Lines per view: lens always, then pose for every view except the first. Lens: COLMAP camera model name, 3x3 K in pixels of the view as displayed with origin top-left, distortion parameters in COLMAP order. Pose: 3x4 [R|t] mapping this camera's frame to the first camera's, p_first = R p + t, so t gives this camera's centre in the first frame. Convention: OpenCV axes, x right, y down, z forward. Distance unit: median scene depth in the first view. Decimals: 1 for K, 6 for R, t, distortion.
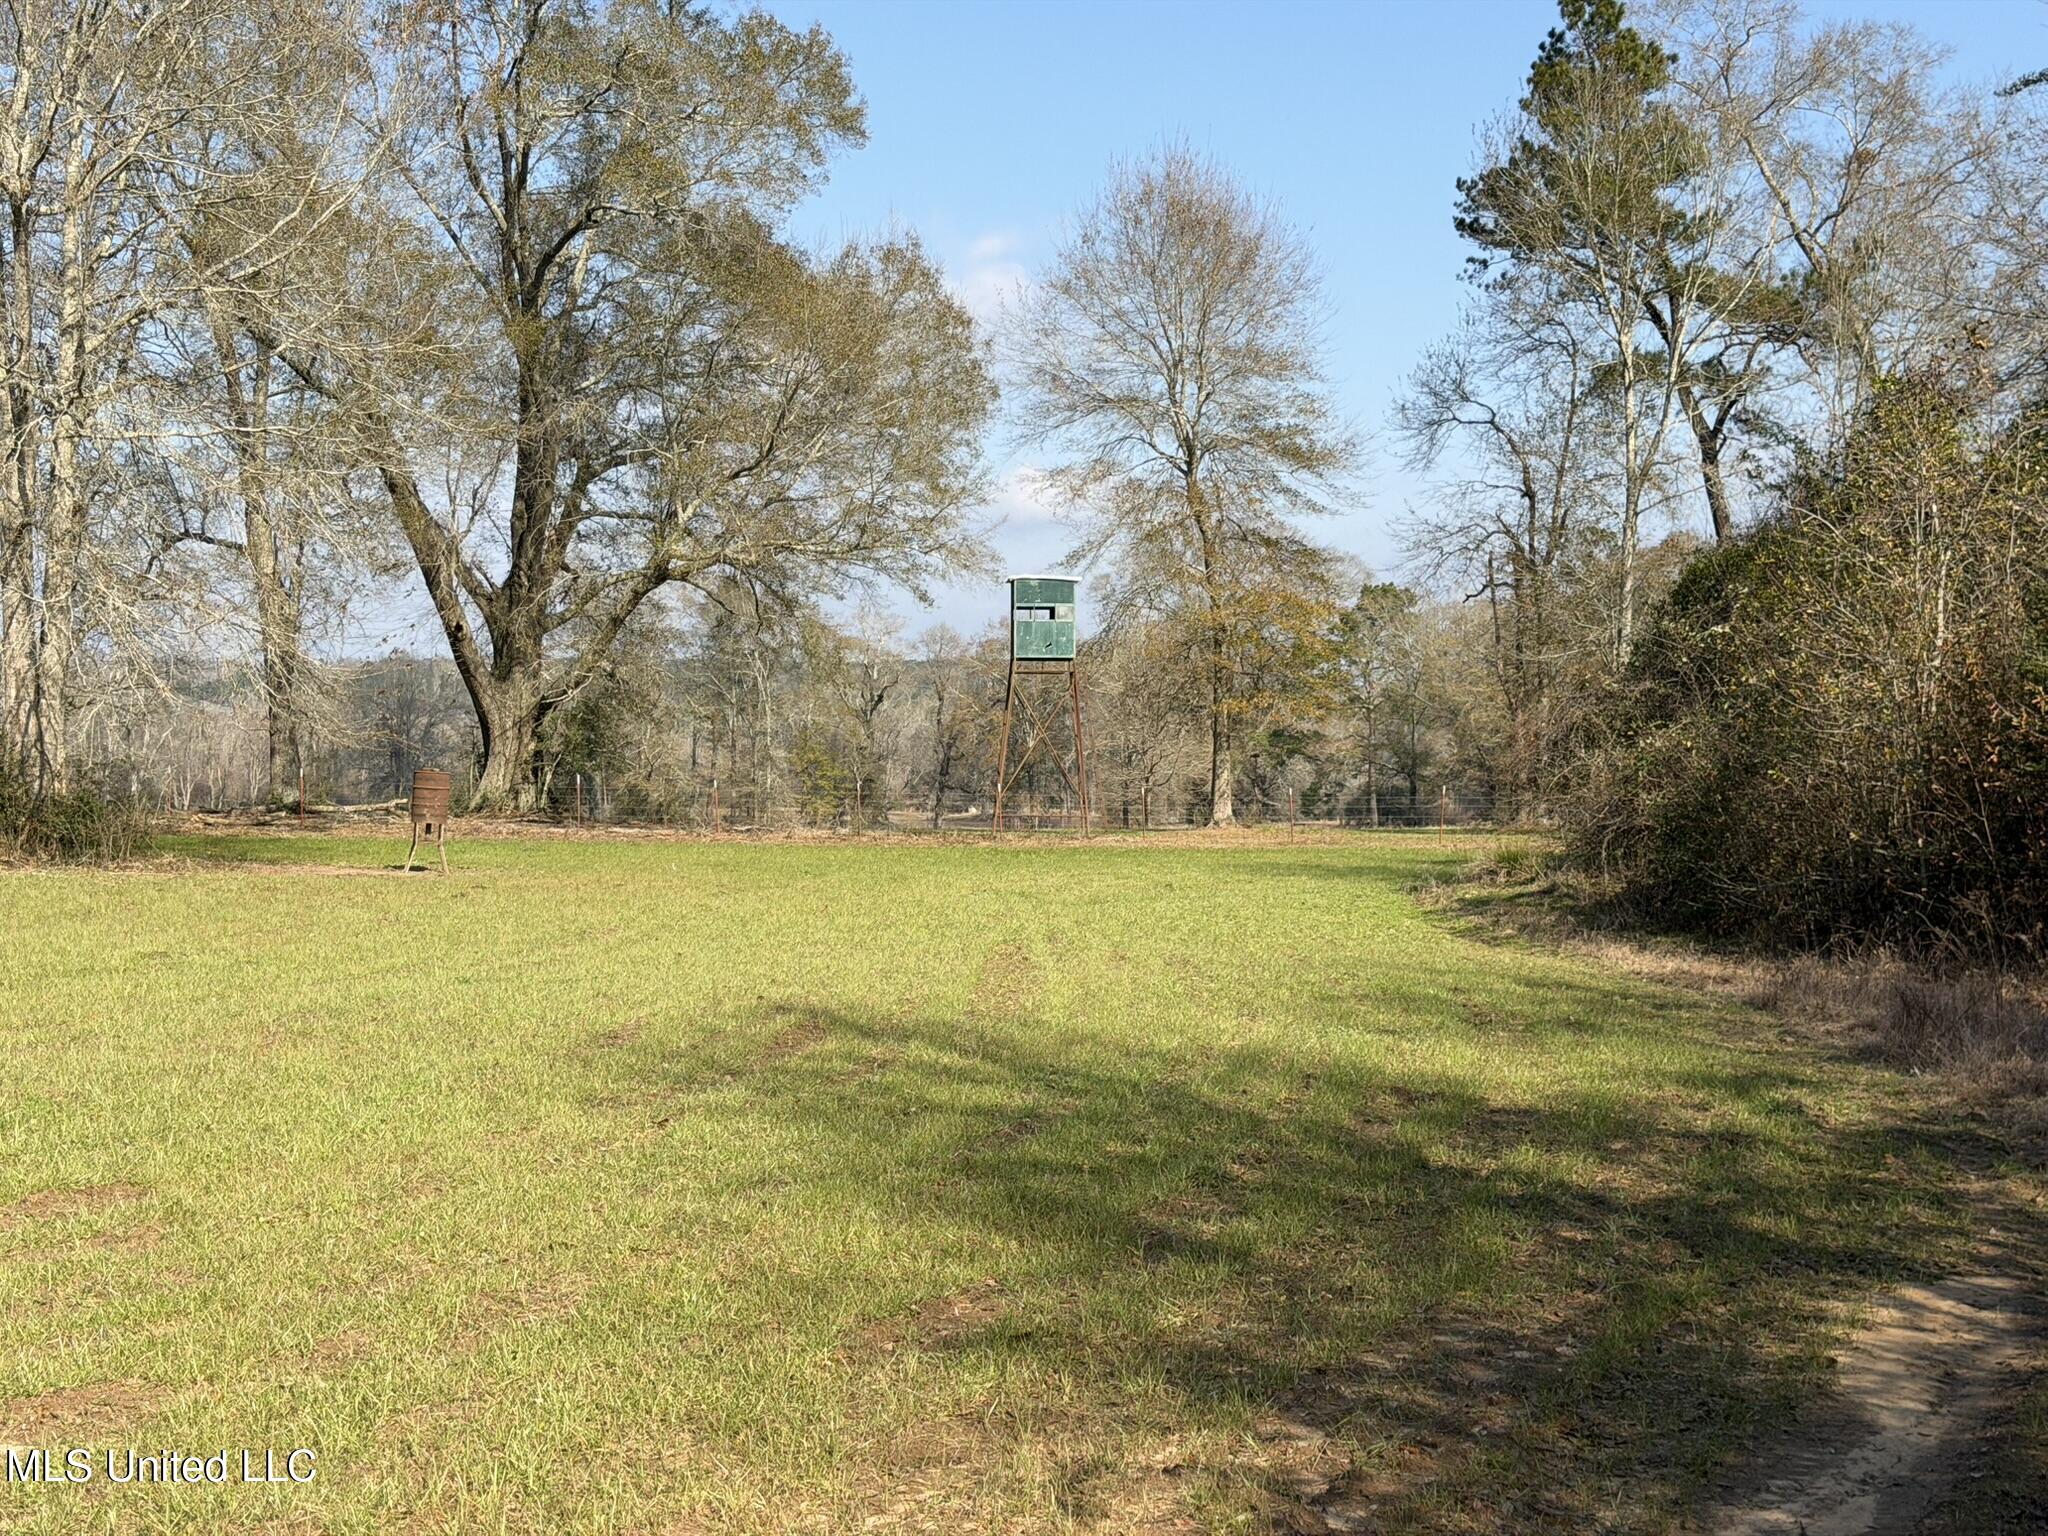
lens RADIAL K [[2863.8, 0, 1024.0], [0, 2863.8, 768.0], [0, 0, 1]] dist [0.131765, -0.017627]
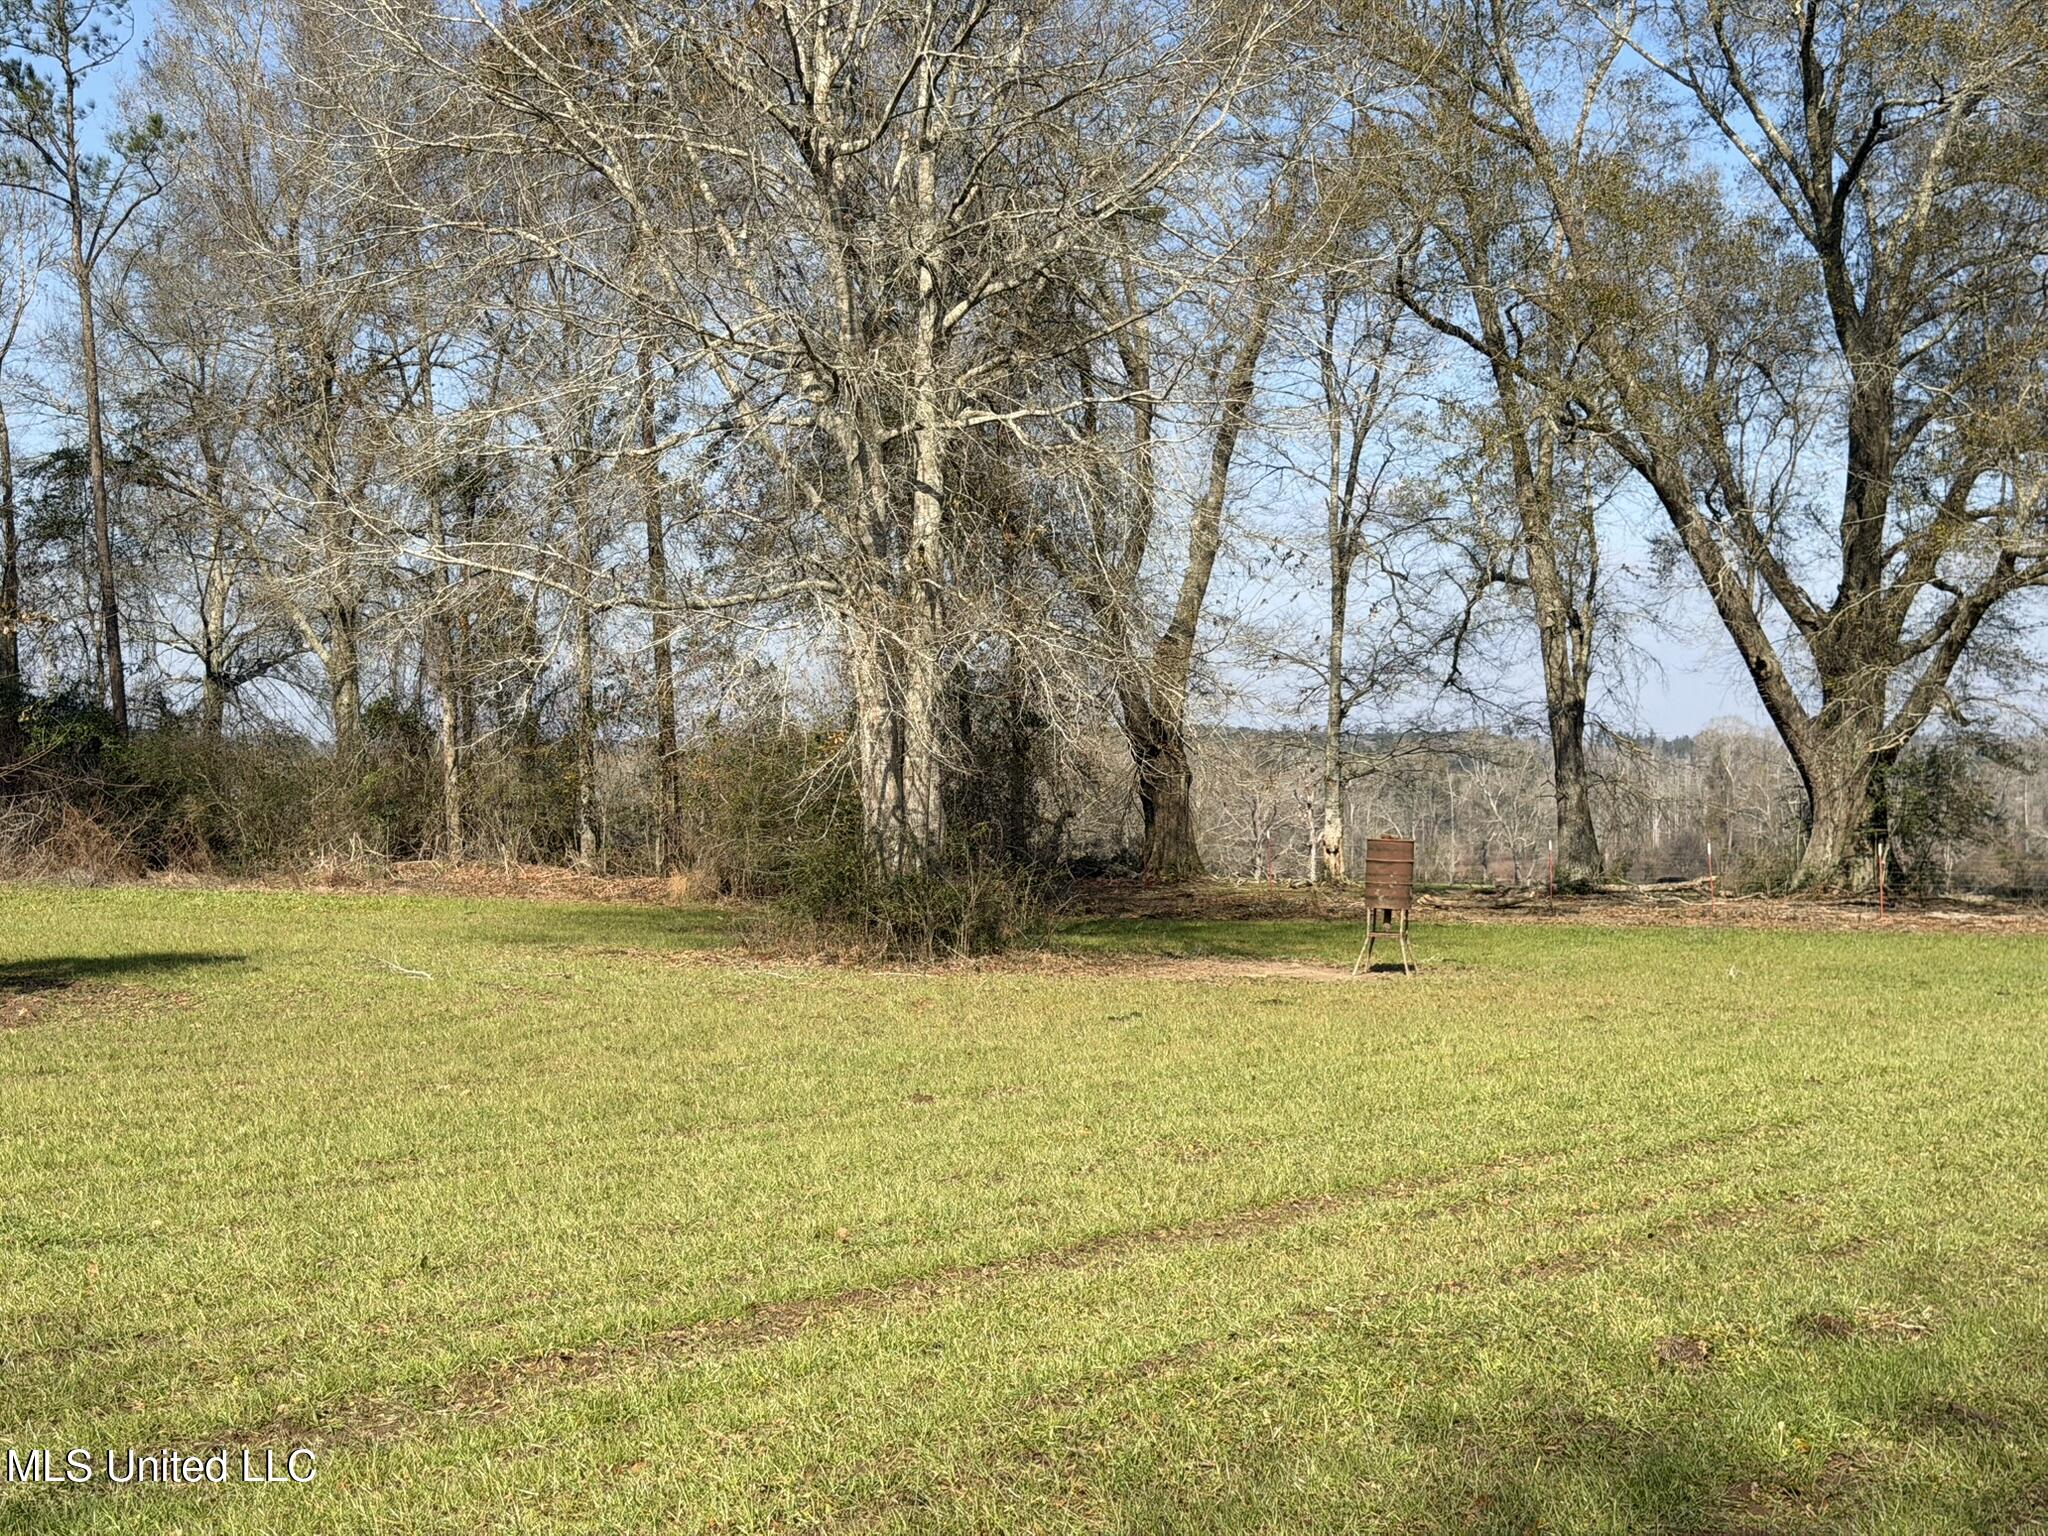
lens RADIAL K [[2863.8, 0, 1024.0], [0, 2863.8, 768.0], [0, 0, 1]] dist [0.131765, -0.017627]
pose [[0.829369, -0.027991, -0.558000, 0.082115], [0.012914, 0.999438, -0.030941, 0.002865], [0.558553, 0.018456, 0.829264, 0.208892]]
